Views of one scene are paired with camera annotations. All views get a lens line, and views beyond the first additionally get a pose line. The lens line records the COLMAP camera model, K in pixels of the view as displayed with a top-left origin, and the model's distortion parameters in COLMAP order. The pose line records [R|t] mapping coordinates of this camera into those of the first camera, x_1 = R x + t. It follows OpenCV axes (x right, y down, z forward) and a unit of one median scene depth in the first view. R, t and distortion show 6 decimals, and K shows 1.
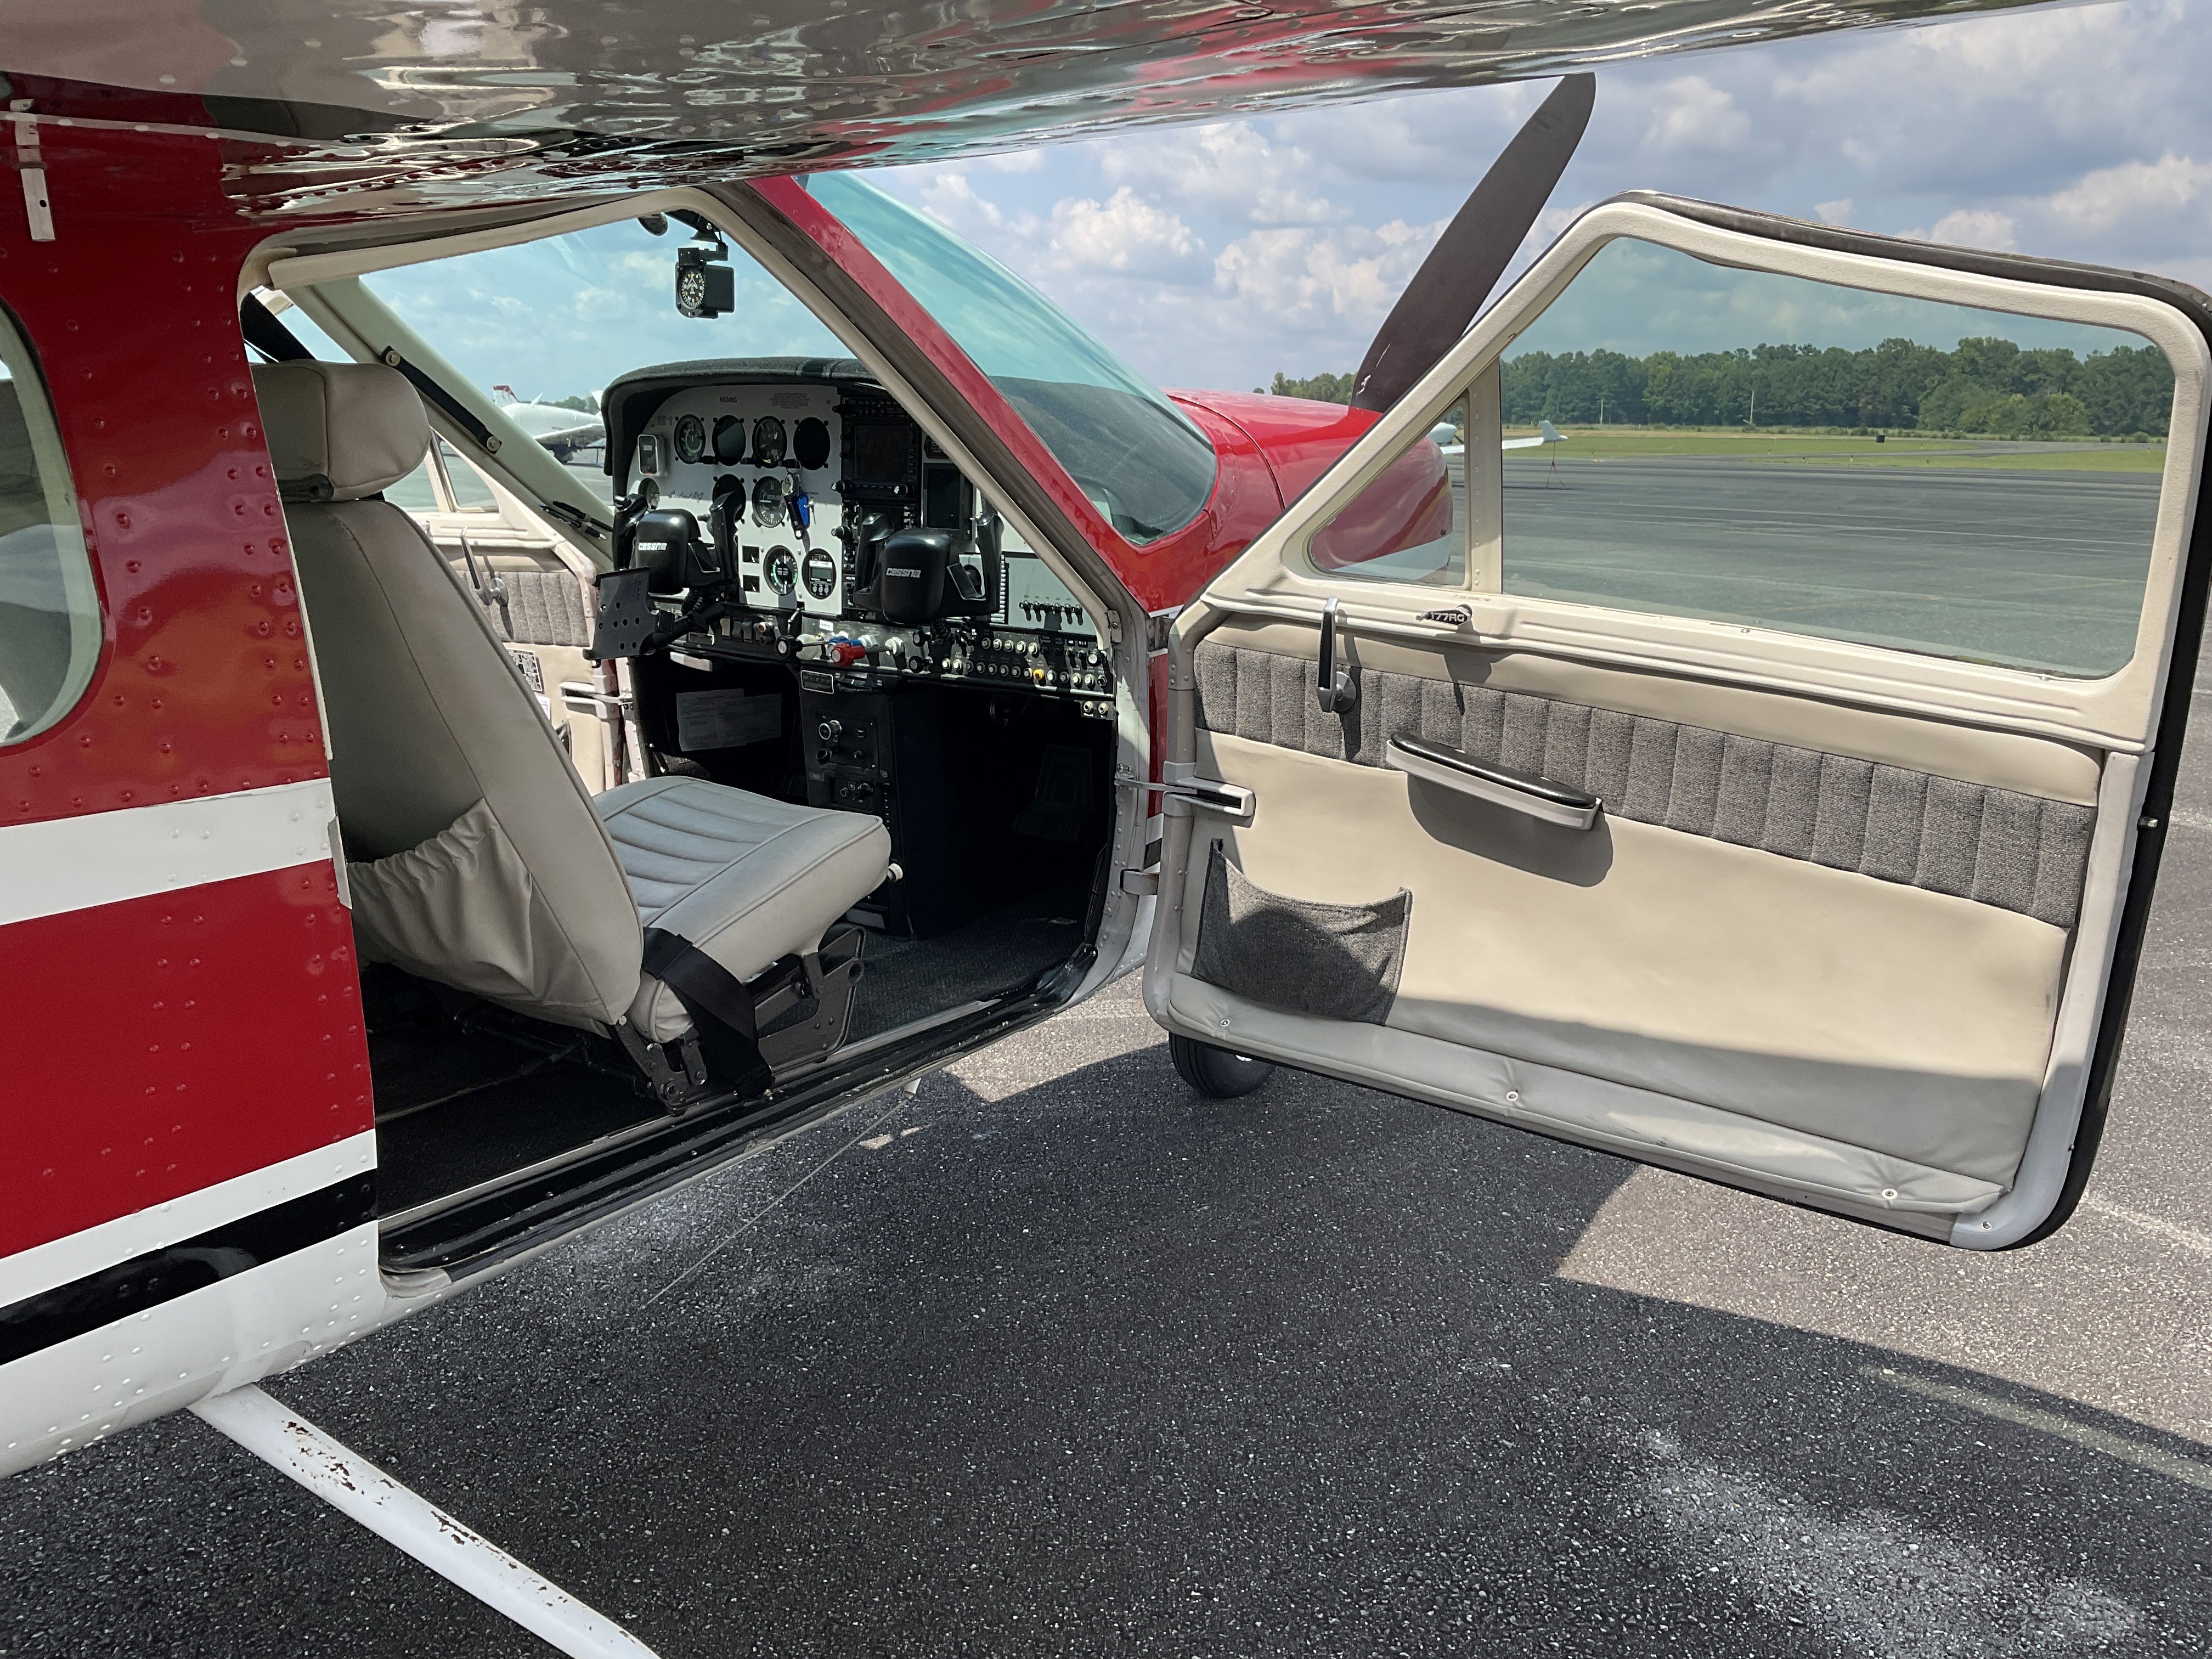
lens RADIAL K [[1822.6, 0, 1106.0], [0, 1822.6, 829.5], [0, 0, 1]] dist [0.067776, -0.132859]
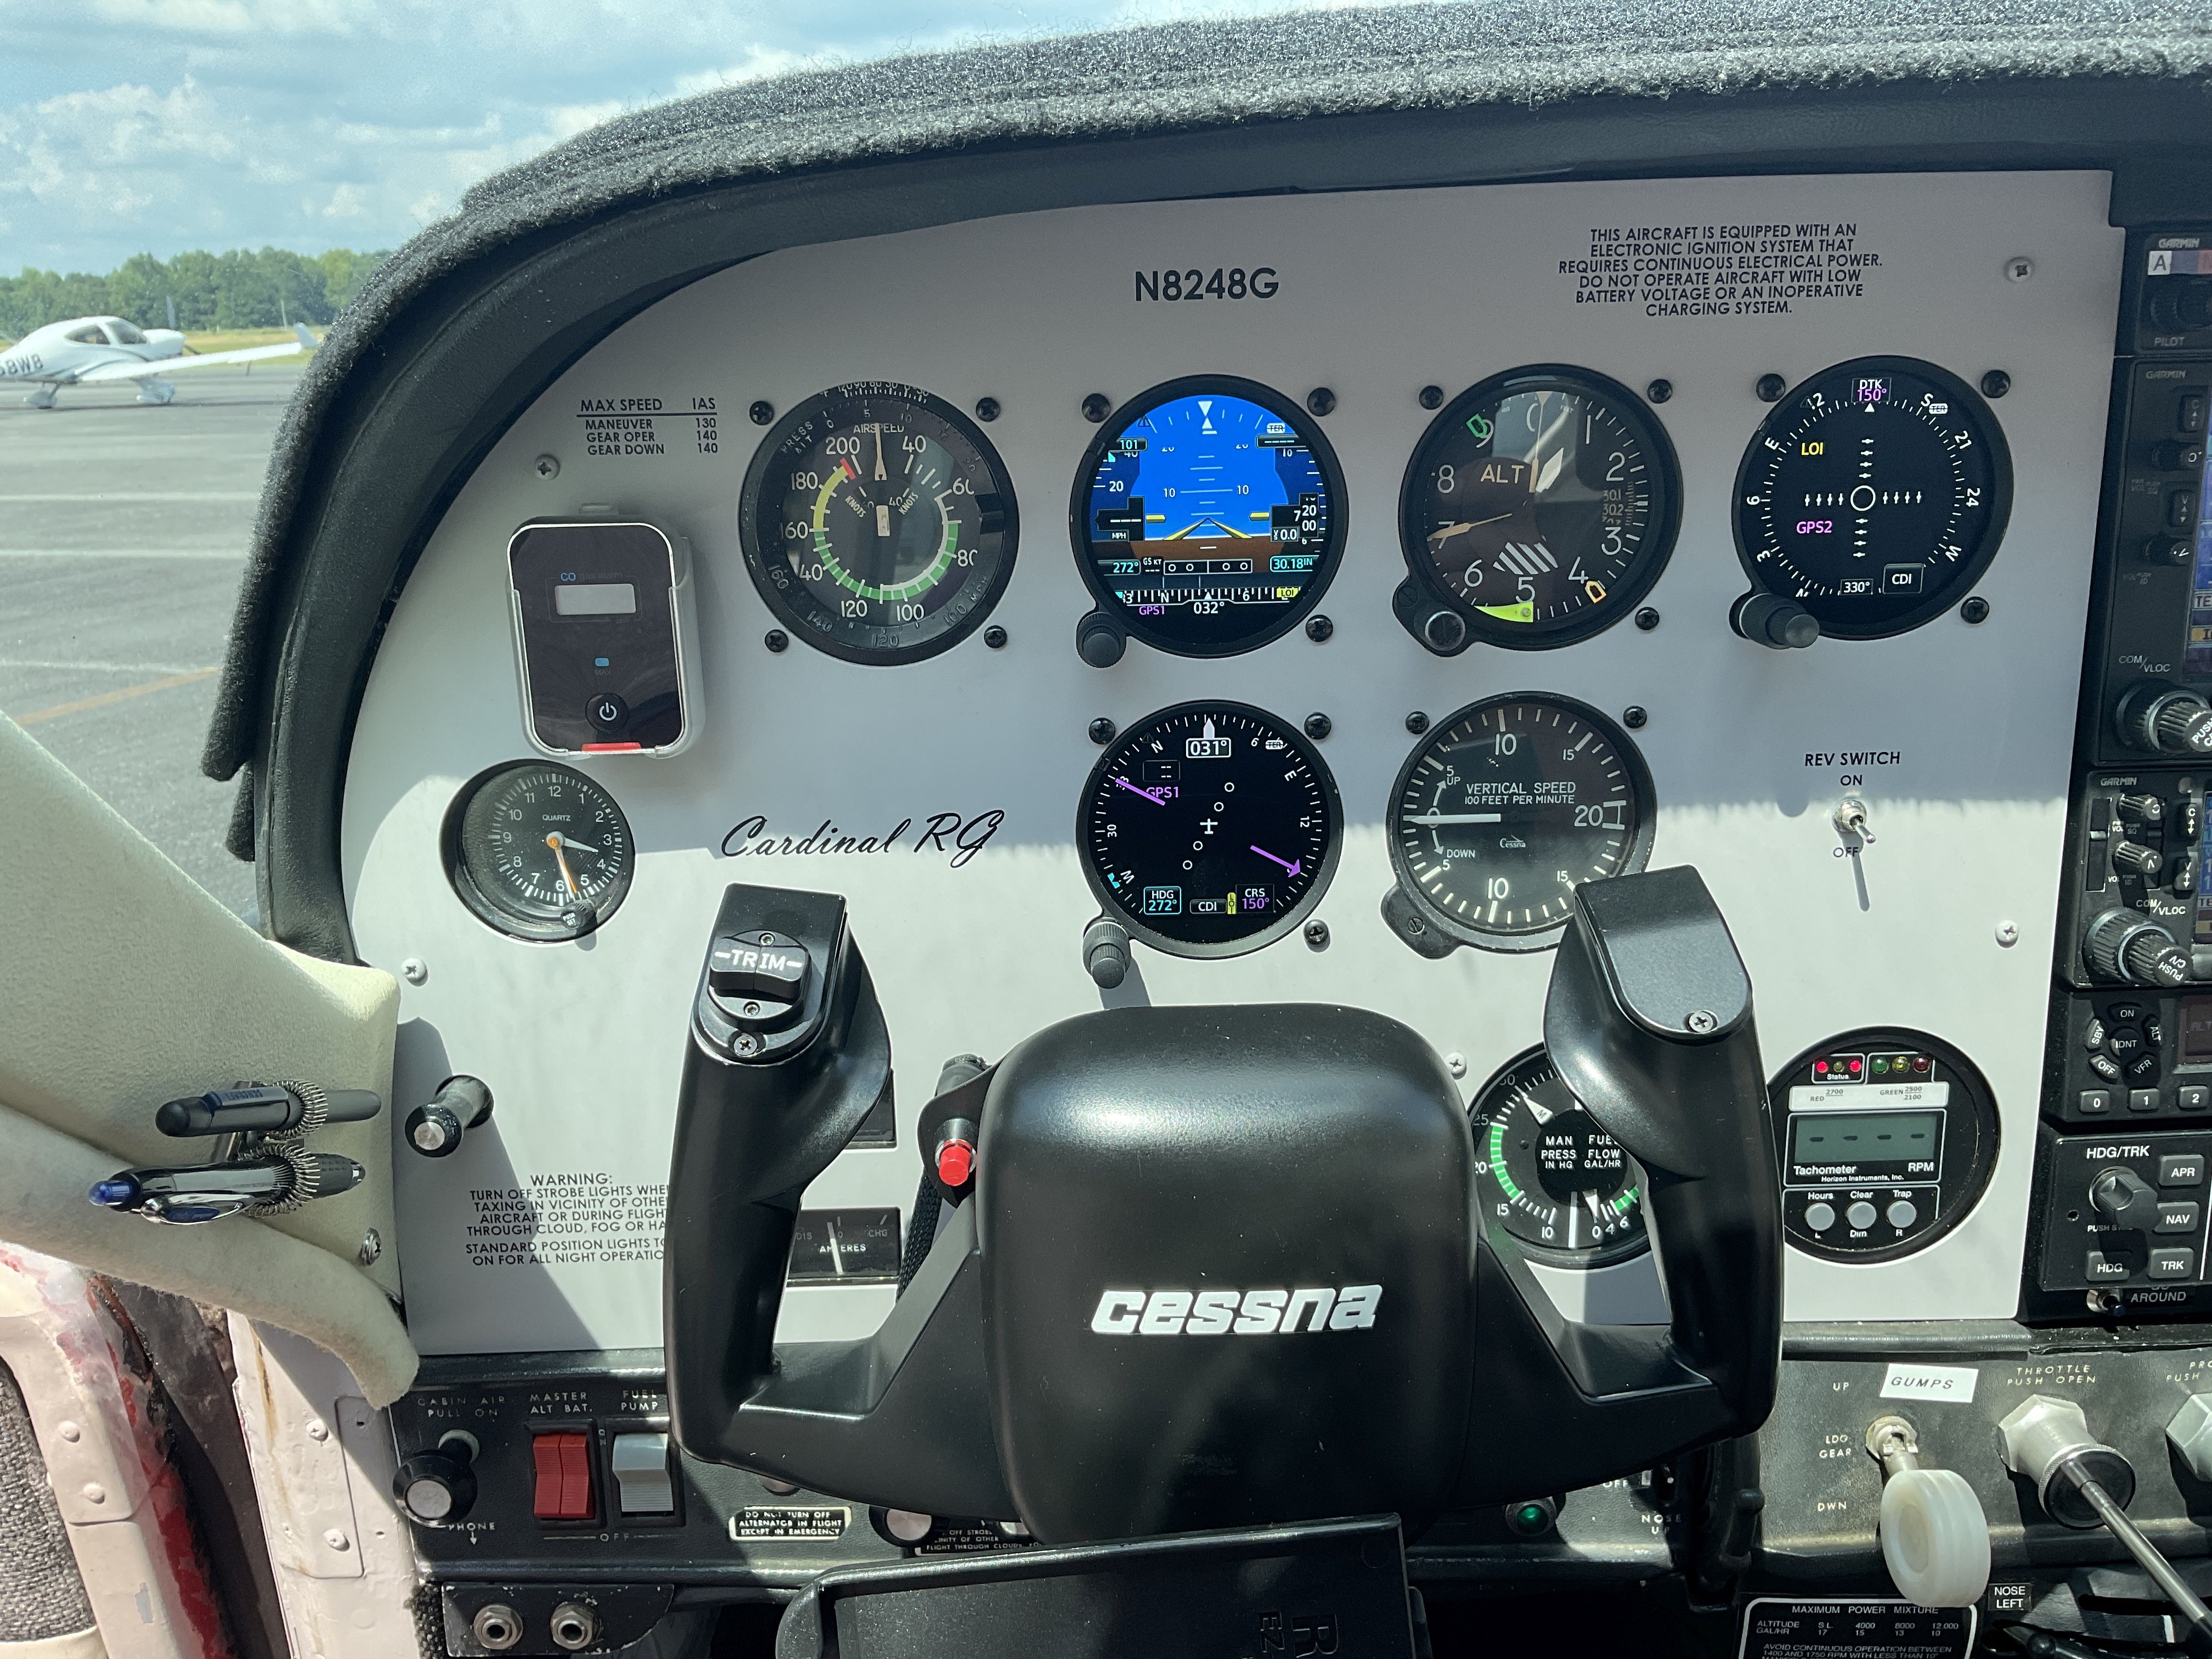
lens RADIAL K [[1876.7, 0, 1106.0], [0, 1876.7, 829.5], [0, 0, 1]] dist [0.081785, -0.188401]
pose [[0.796502, -0.195626, 0.572114, -0.331467], [0.169424, 0.980518, 0.099400, -0.206851], [-0.580413, 0.017757, 0.814128, 0.877397]]
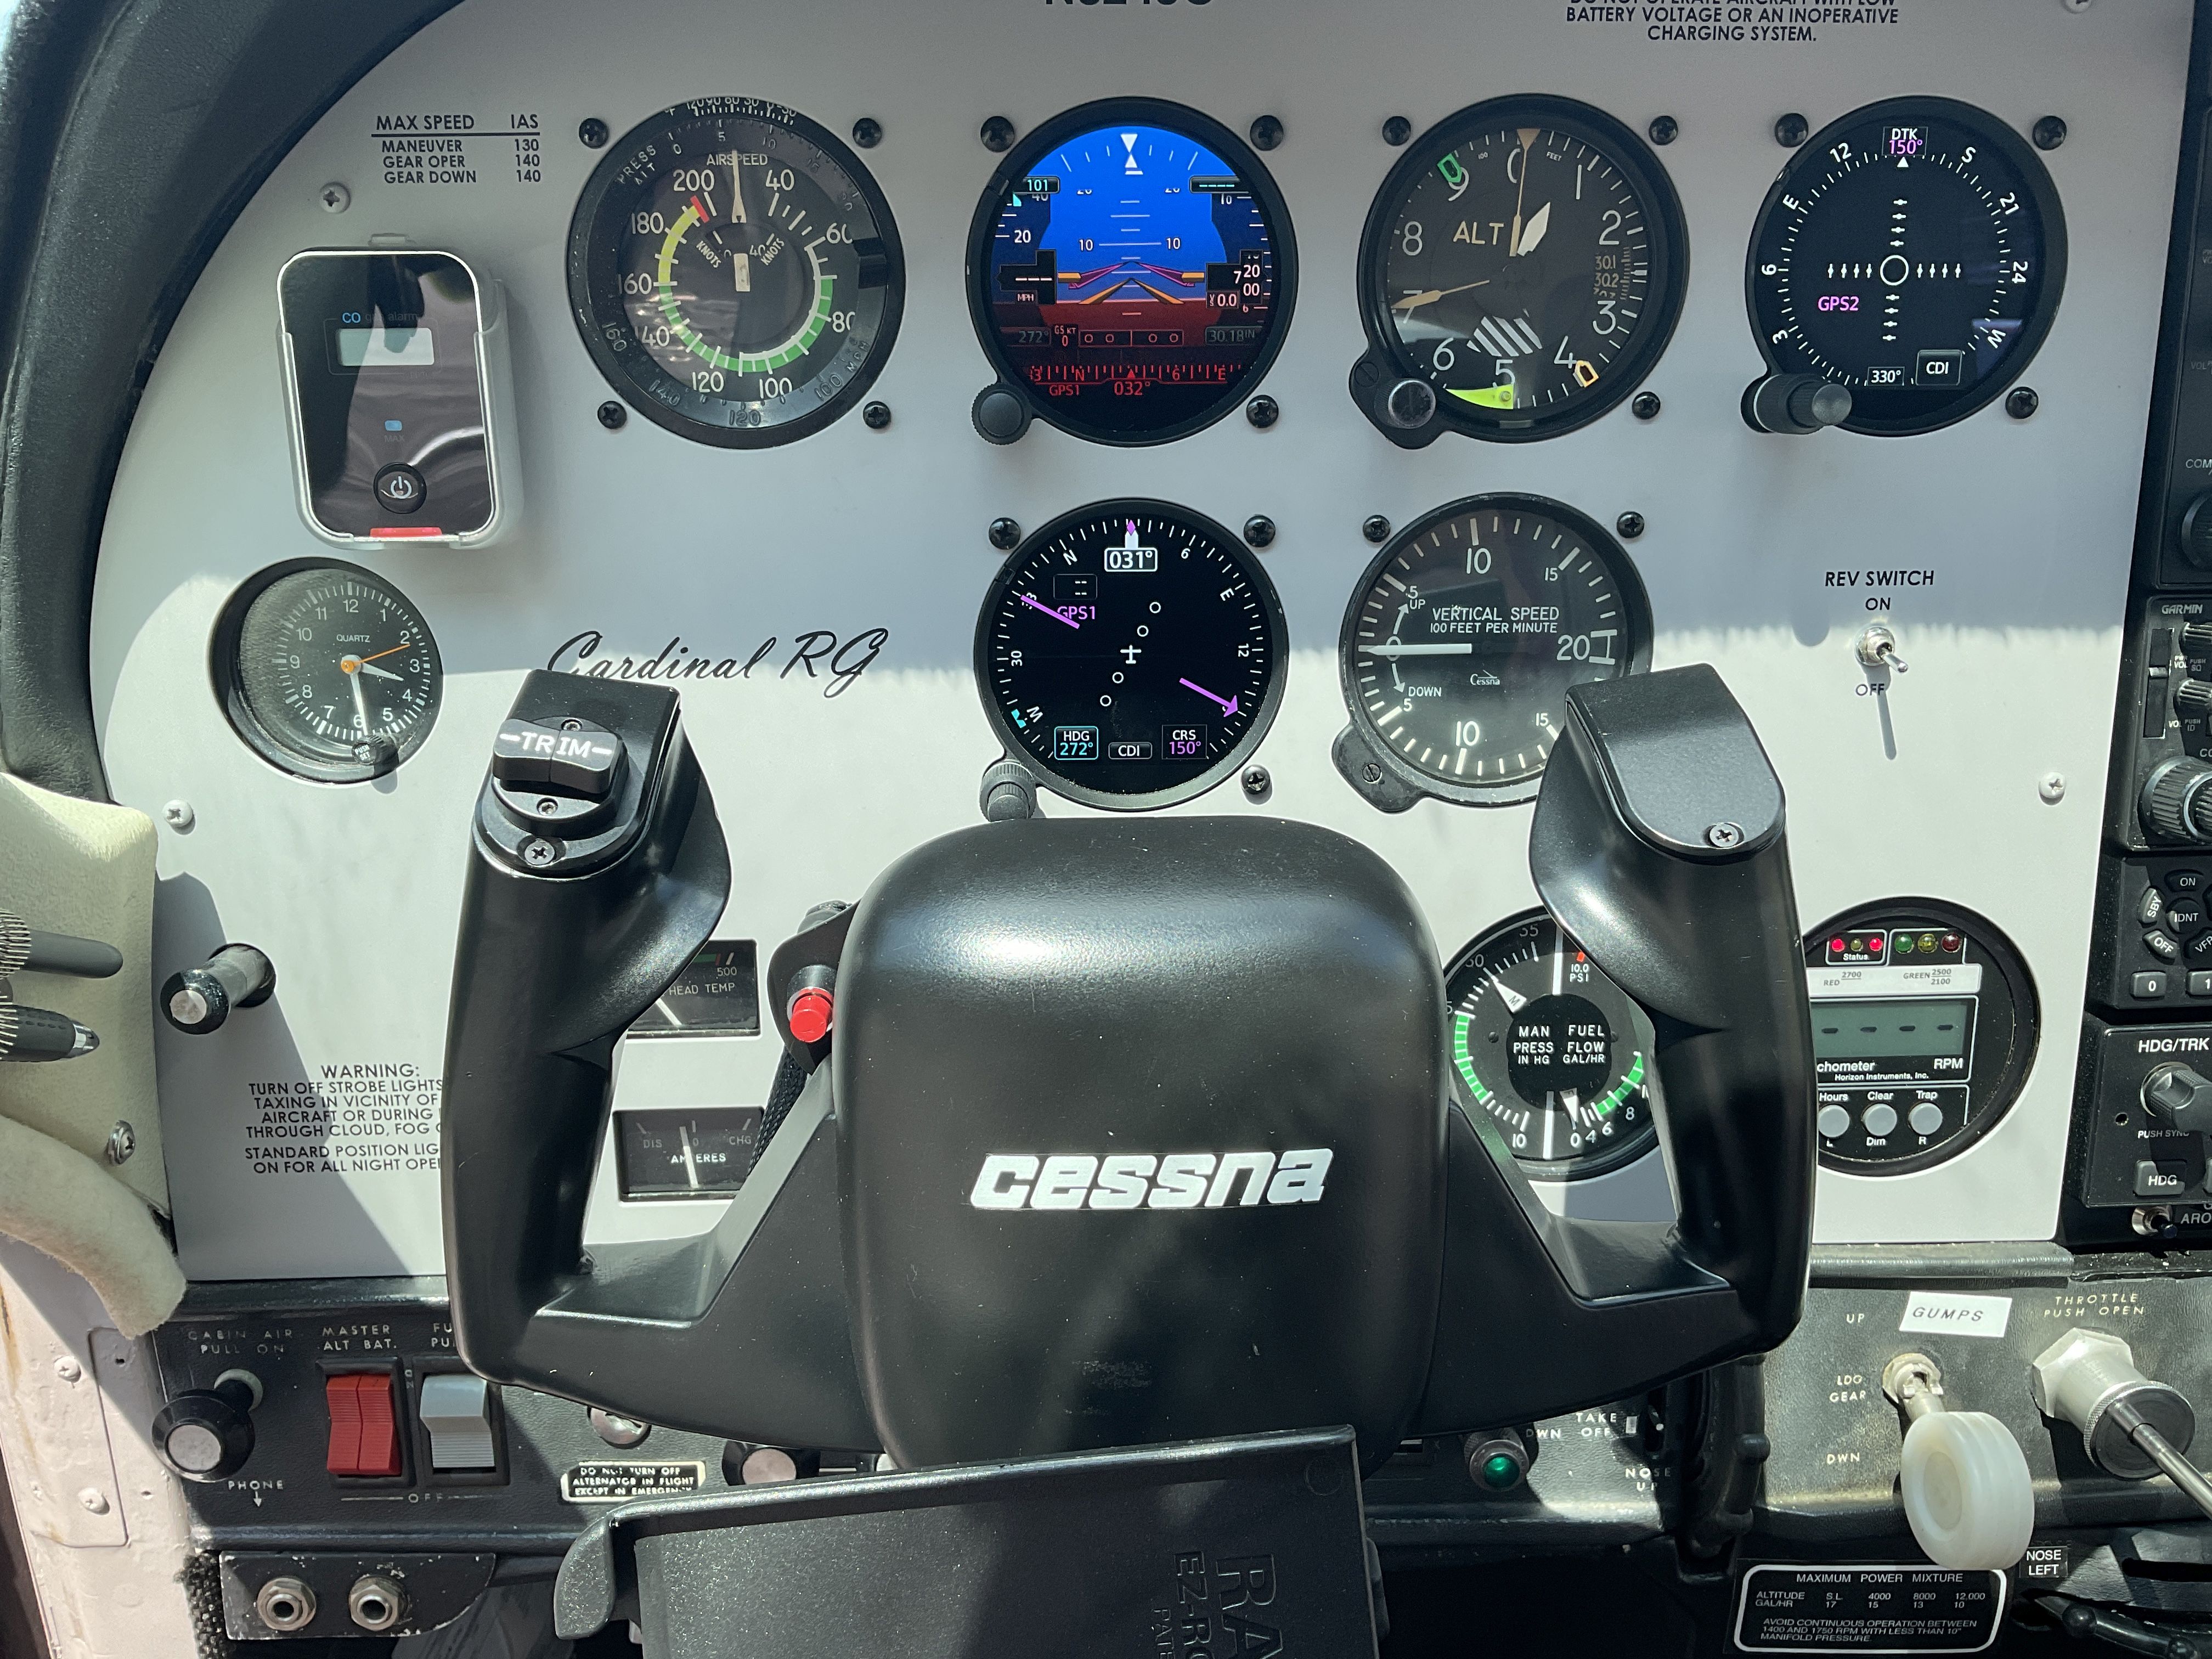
lens RADIAL K [[1892.1, 0, 1106.0], [0, 1892.1, 829.5], [0, 0, 1]] dist [0.075669, -0.179771]
pose [[0.779605, -0.186709, 0.597792, -0.315666], [0.159305, 0.982250, 0.099032, -0.187593], [-0.605671, 0.018026, 0.795511, 0.898818]]
